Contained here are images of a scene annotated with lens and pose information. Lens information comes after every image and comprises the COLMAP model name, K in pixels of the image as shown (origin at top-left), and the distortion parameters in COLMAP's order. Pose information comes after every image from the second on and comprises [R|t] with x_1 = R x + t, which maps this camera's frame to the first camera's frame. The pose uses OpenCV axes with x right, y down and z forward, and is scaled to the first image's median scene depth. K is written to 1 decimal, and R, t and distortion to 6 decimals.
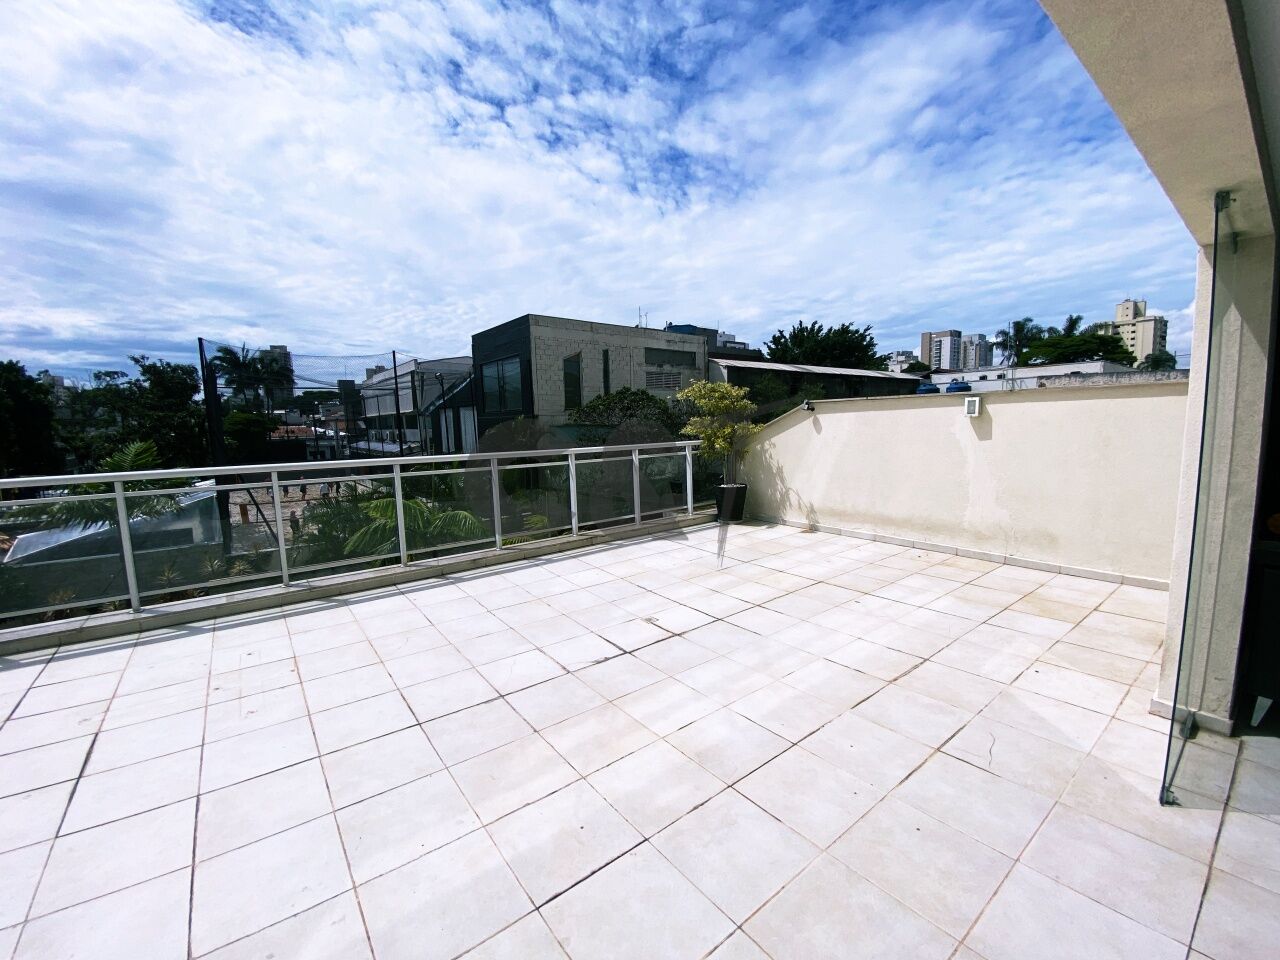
lens RADIAL K [[515.7, 0, 640.1], [0, 515.7, 476.3], [0, 0, 1]] dist [0.031606, -0.026377]
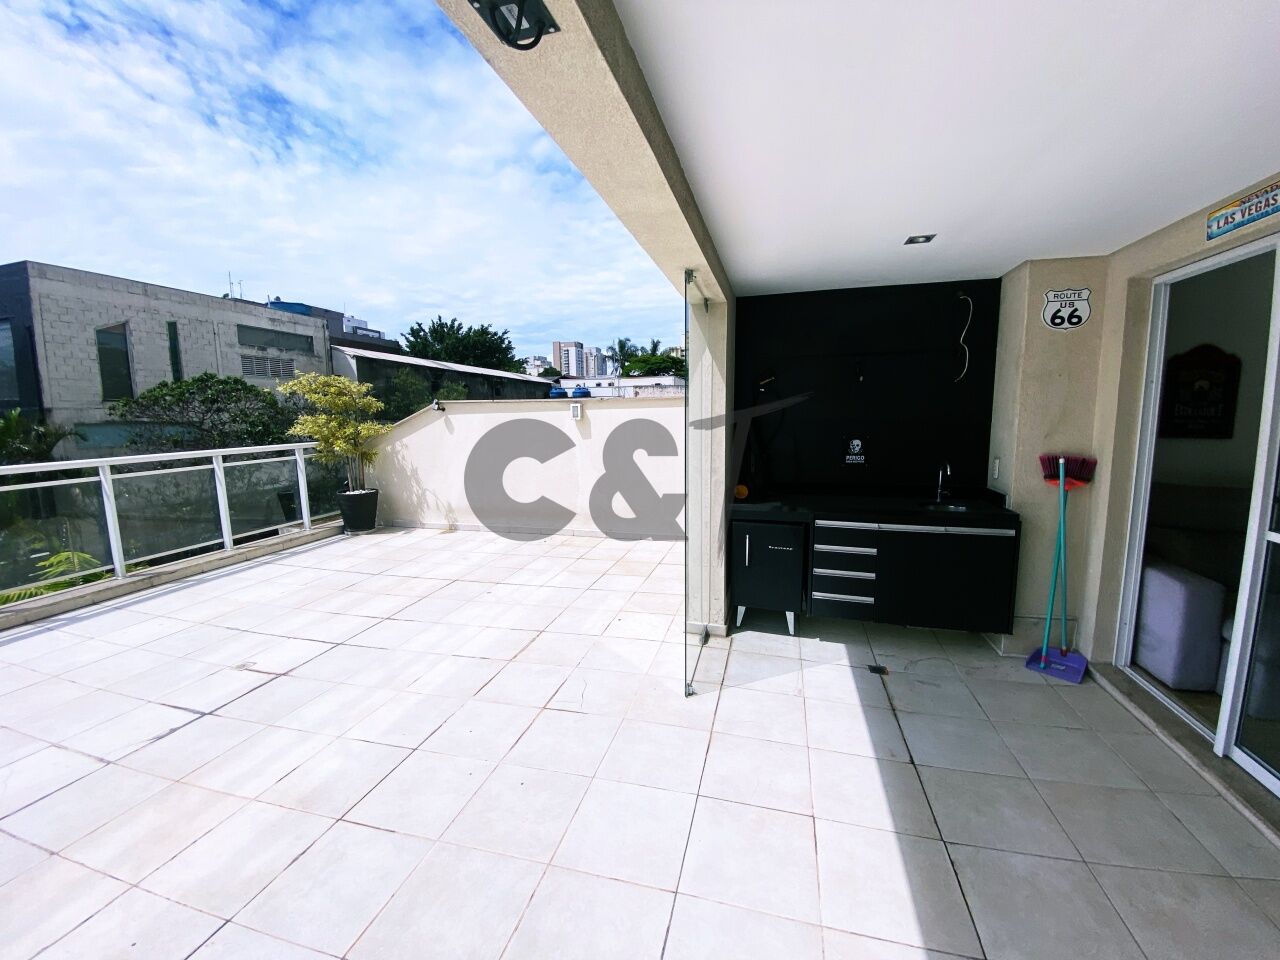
lens RADIAL K [[515.7, 0, 640.1], [0, 515.7, 476.3], [0, 0, 1]] dist [0.031606, -0.026377]
pose [[0.796543, -0.060368, 0.601560, 0.008876], [0.057358, 0.998060, 0.024208, -0.001033], [-0.601855, 0.015221, 0.798460, -0.008050]]
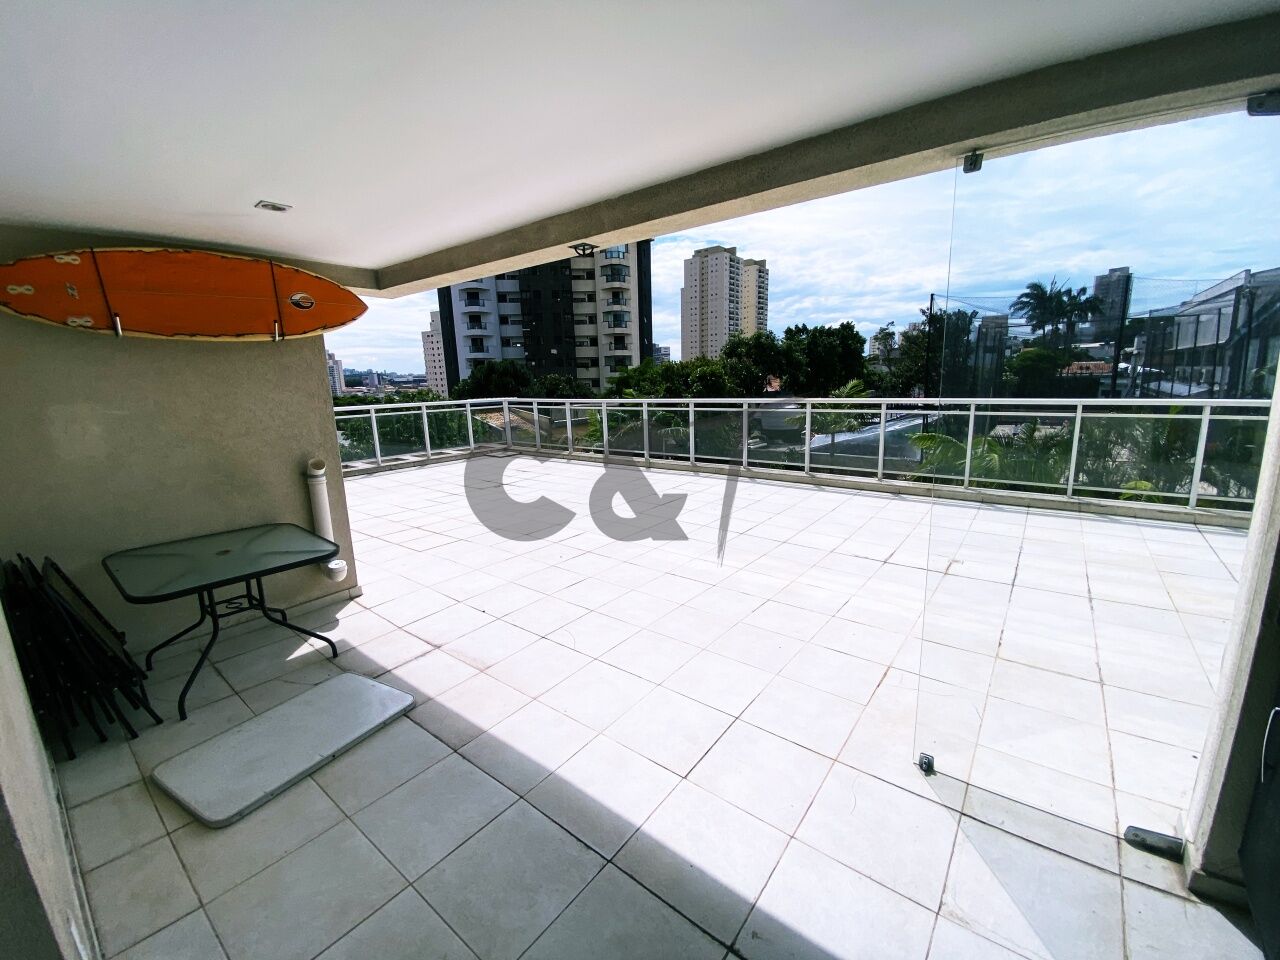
lens RADIAL K [[519.1, 0, 640.2], [0, 519.1, 476.9], [0, 0, 1]] dist [0.017764, -0.018932]
pose [[0.250882, 0.196812, -0.947799, 0.174035], [-0.079296, 0.980001, 0.182509, -0.008262], [0.964764, 0.029369, 0.261471, 0.015141]]
